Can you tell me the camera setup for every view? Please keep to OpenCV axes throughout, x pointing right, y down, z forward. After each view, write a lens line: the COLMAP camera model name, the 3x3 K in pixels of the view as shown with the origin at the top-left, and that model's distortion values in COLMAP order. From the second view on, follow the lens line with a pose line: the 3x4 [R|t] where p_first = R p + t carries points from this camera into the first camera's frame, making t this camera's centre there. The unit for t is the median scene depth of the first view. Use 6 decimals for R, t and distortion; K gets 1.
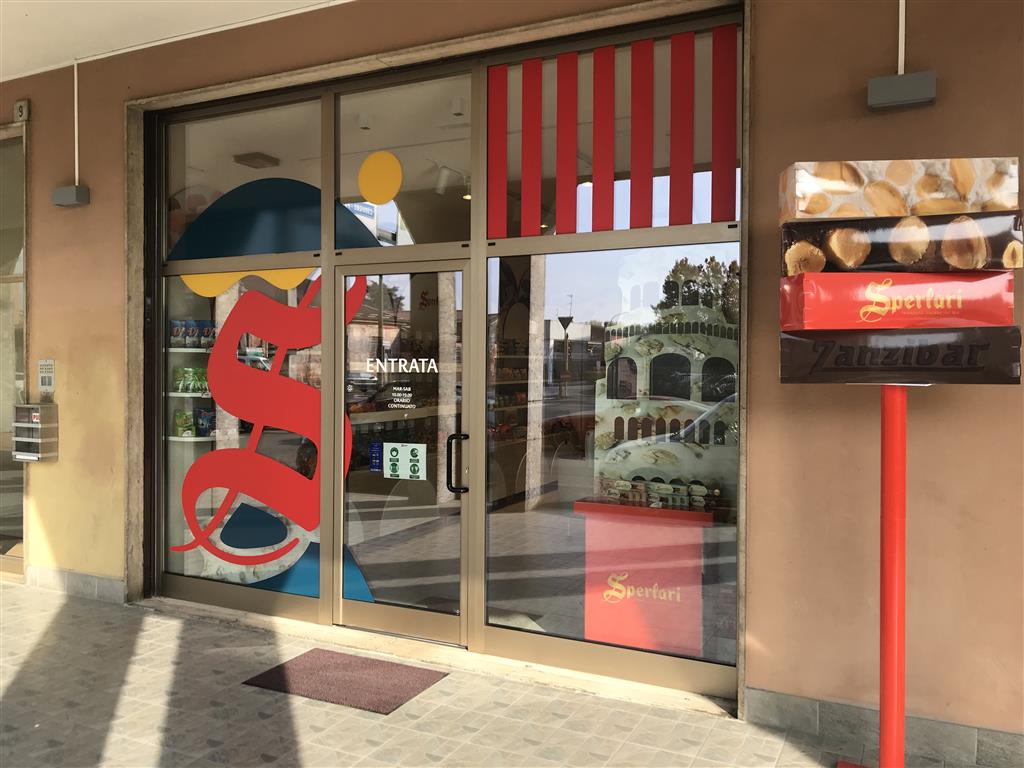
lens RADIAL K [[814.3, 0, 510.6], [0, 814.3, 374.1], [0, 0, 1]] dist [0.015421, -0.004059]
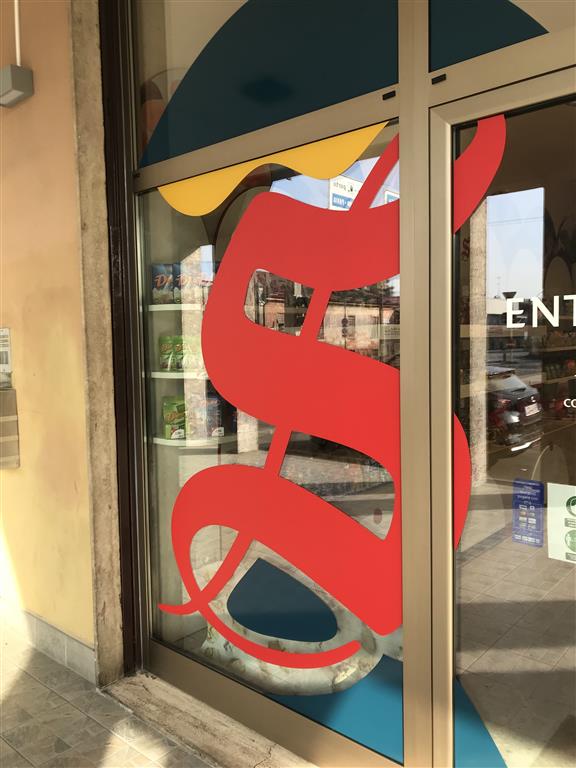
lens RADIAL K [[610.7, 0, 290.6], [0, 610.7, 384.7], [0, 0, 1]] dist [0.015421, -0.004059]
pose [[0.964813, -0.004837, -0.262892, -0.184408], [0.021342, 0.997972, 0.059963, 0.005407], [0.262068, -0.063463, 0.962960, 0.572012]]
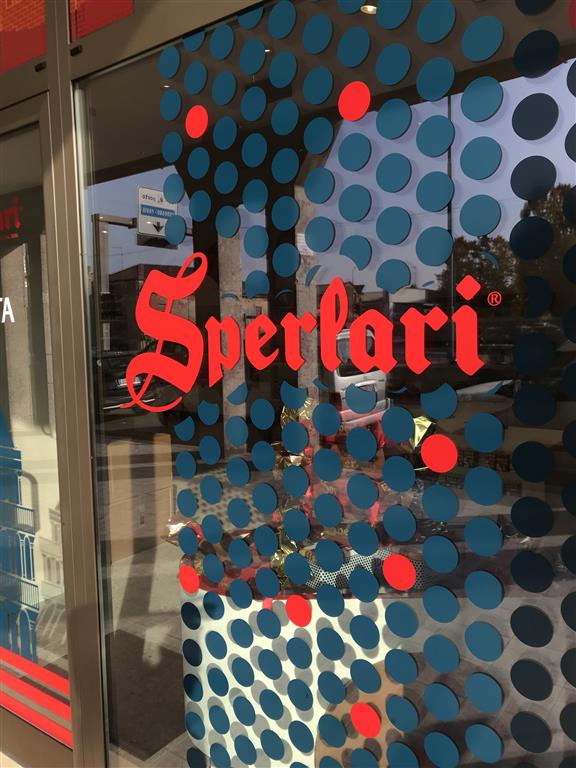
lens RADIAL K [[610.7, 0, 294.5], [0, 610.7, 382.7], [0, 0, 1]] dist [0.015421, -0.004059]
pose [[0.982964, -0.017161, -0.182994, 0.152591], [0.033205, 0.995830, 0.084975, 0.008861], [0.180772, -0.089604, 0.979435, 0.537640]]
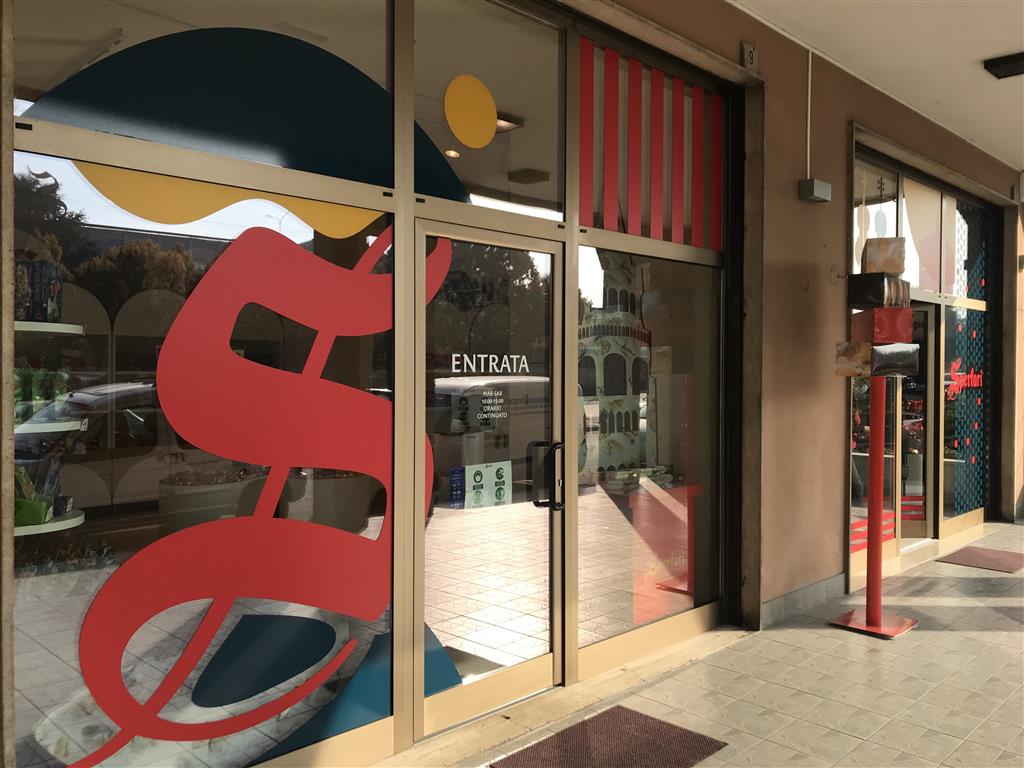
lens RADIAL K [[814.3, 0, 510.8], [0, 814.3, 375.6], [0, 0, 1]] dist [0.015421, -0.004059]
pose [[0.345243, -0.013067, 0.938422, -0.761669], [0.004360, 0.999915, 0.012319, -0.007584], [-0.938503, -0.000162, 0.345271, 0.633918]]
